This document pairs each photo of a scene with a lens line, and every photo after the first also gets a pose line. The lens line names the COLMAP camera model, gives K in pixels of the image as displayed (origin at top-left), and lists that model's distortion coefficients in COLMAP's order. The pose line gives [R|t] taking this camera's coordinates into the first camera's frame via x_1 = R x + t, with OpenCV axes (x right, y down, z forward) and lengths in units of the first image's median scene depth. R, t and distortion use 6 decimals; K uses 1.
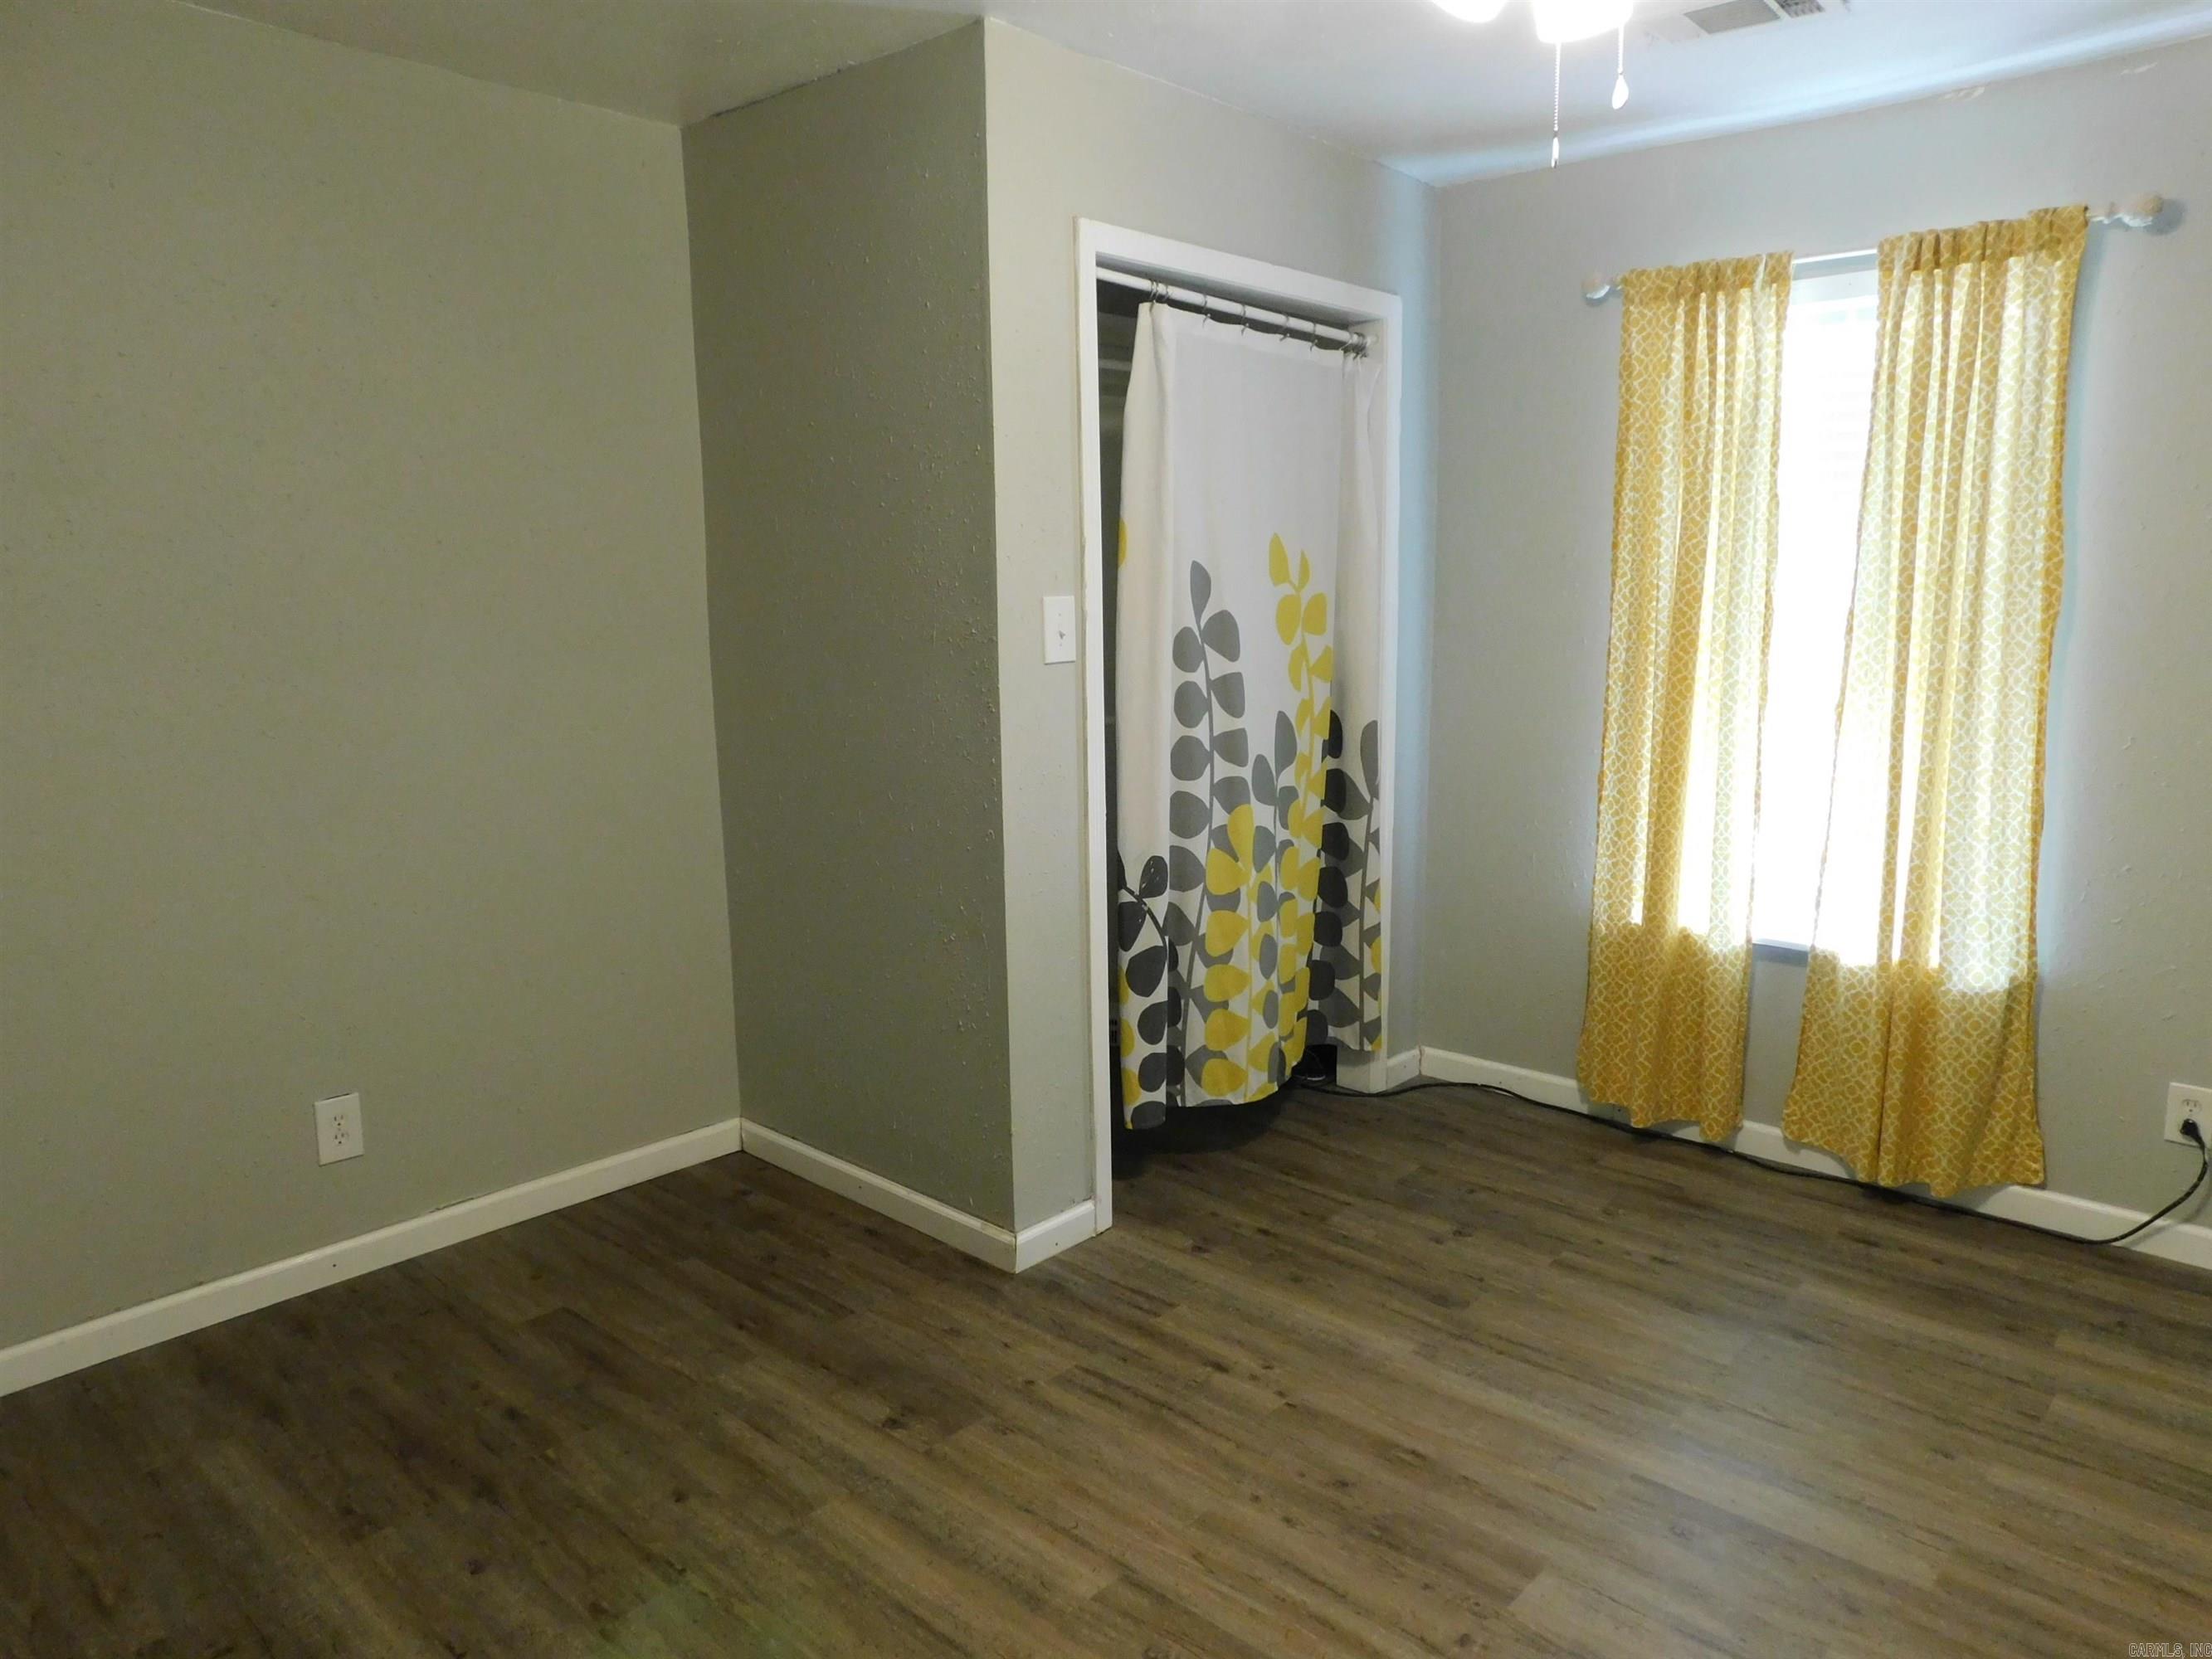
lens RADIAL K [[1451.8, 0, 1170.6], [0, 1451.8, 826.2], [0, 0, 1]] dist [0.005482, 0.000202]
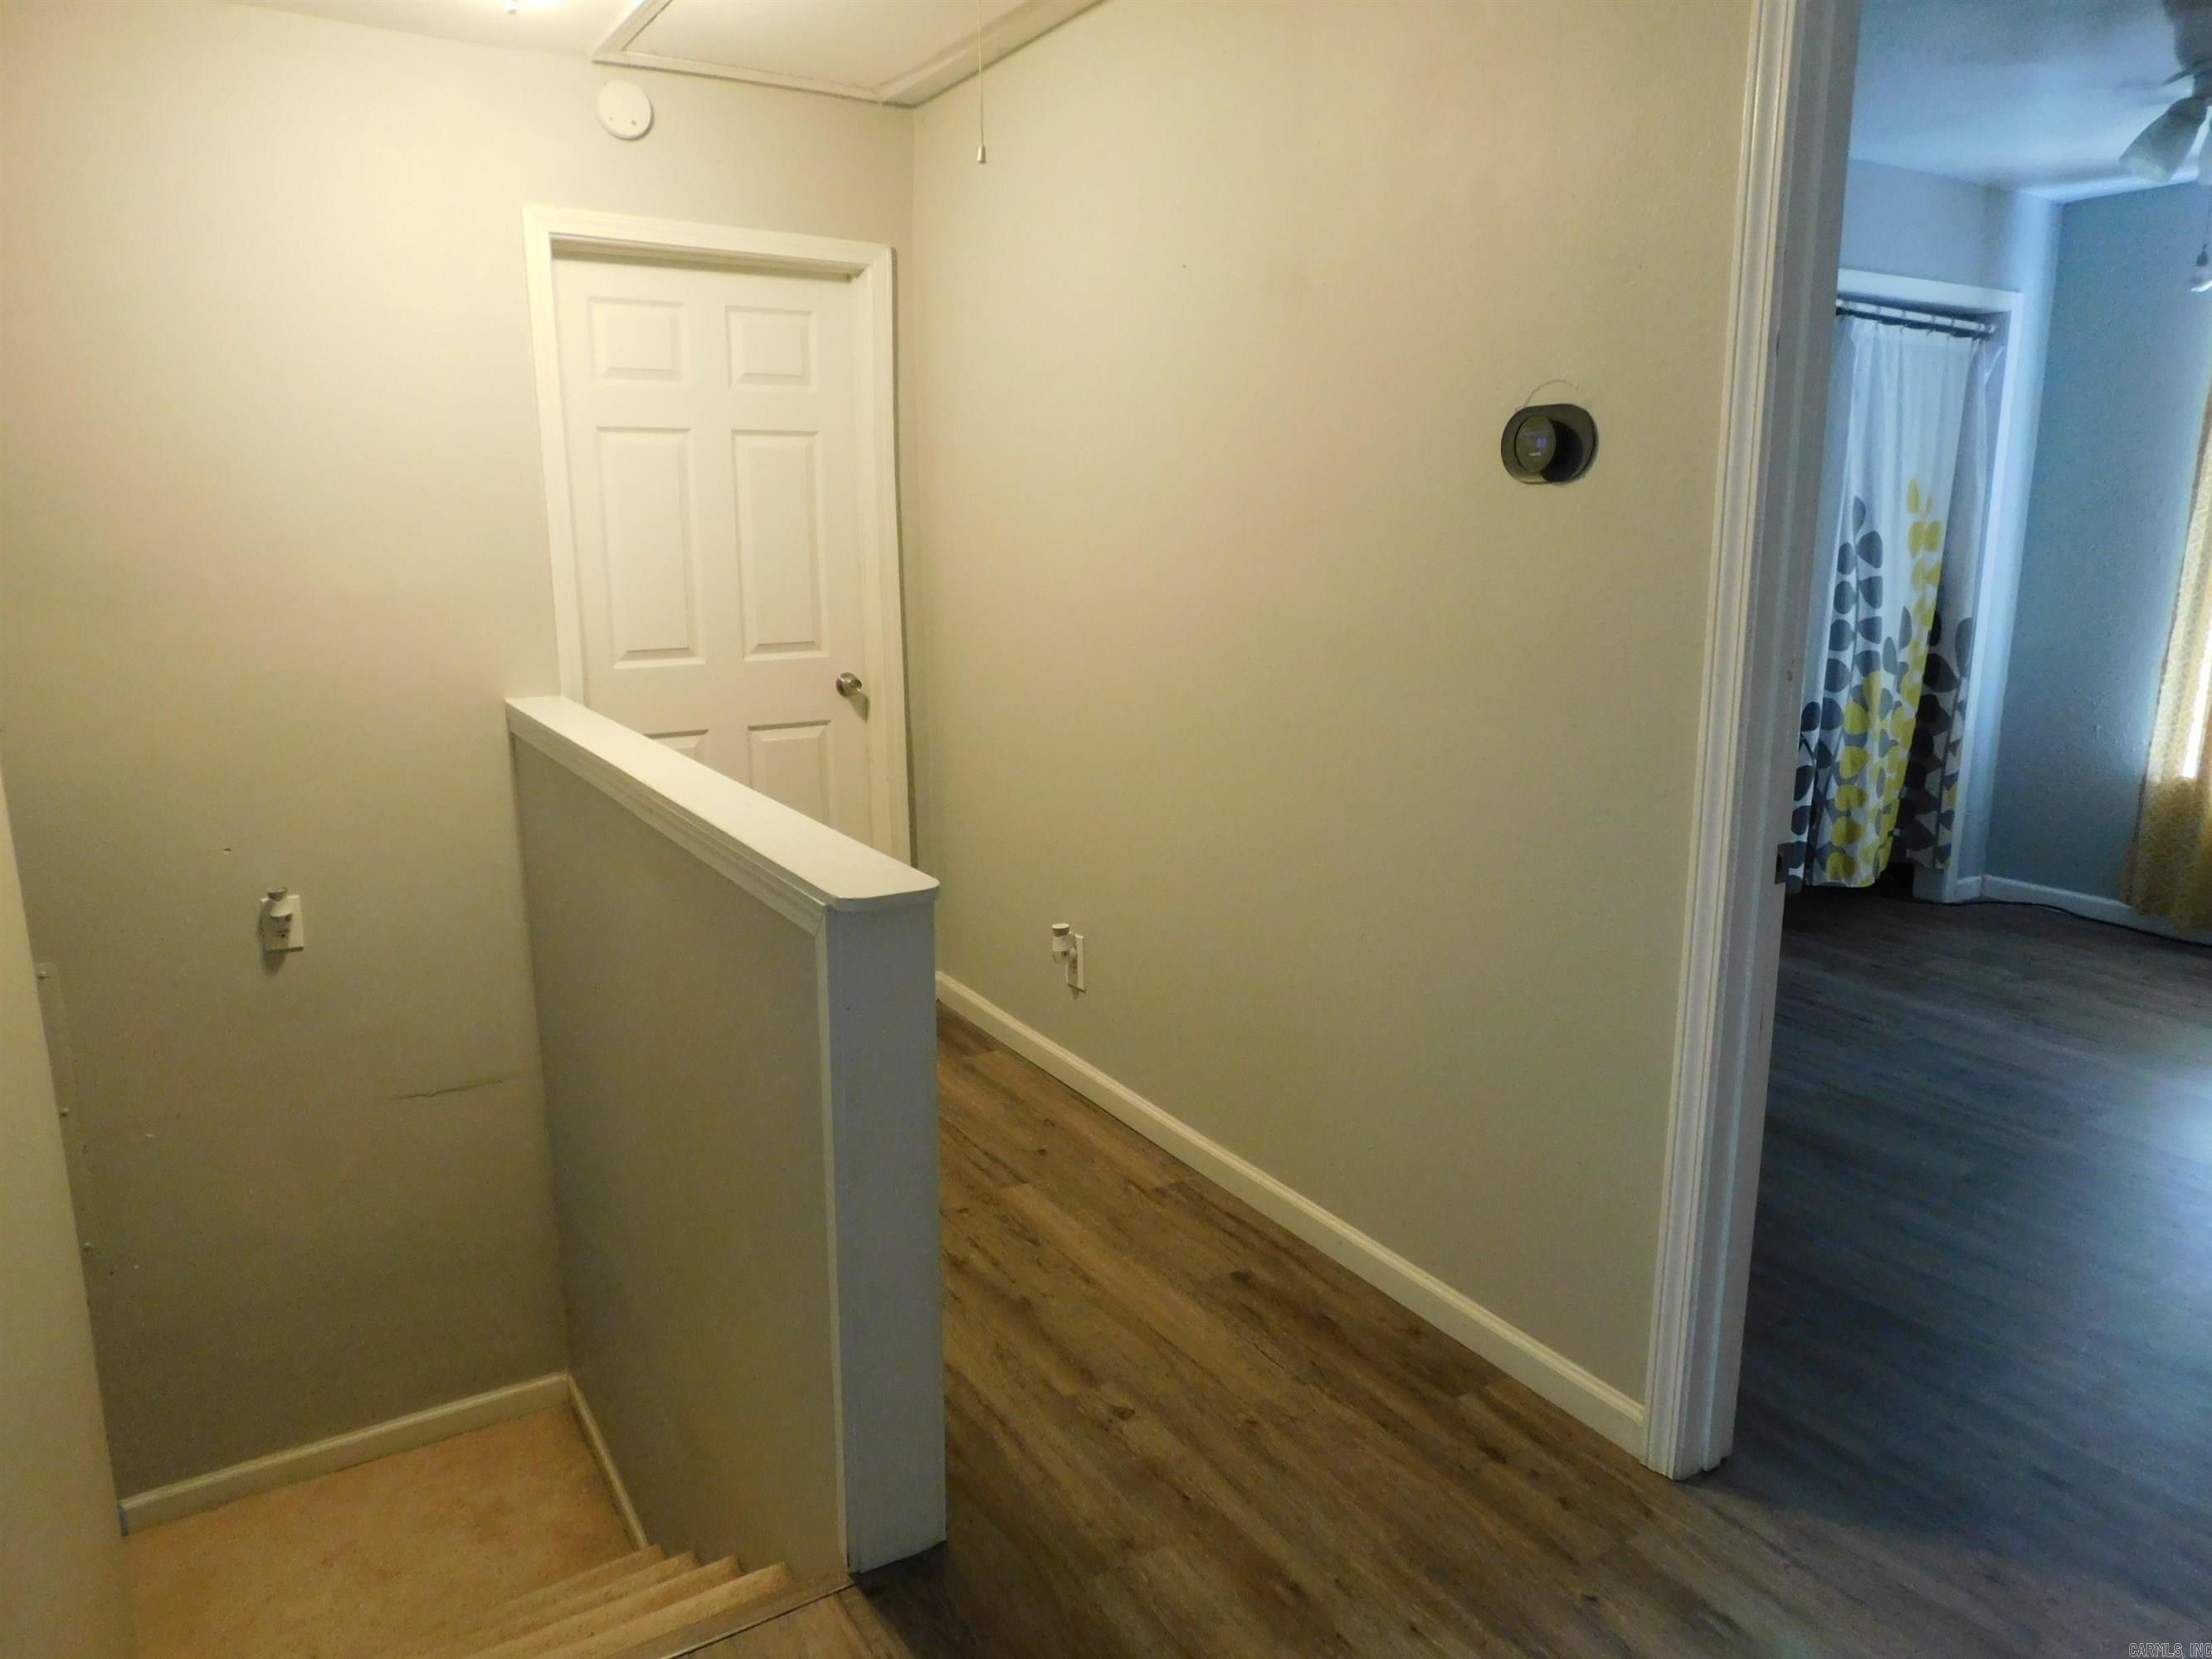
lens RADIAL K [[1465.0, 0, 1106.0], [0, 1465.0, 829.5], [0, 0, 1]] dist [-0.072131, 0.059795]
pose [[0.953976, 0.067183, -0.292262, -0.234346], [-0.050699, 0.996685, 0.063621, 0.083816], [0.295568, -0.045875, 0.954220, -0.536820]]
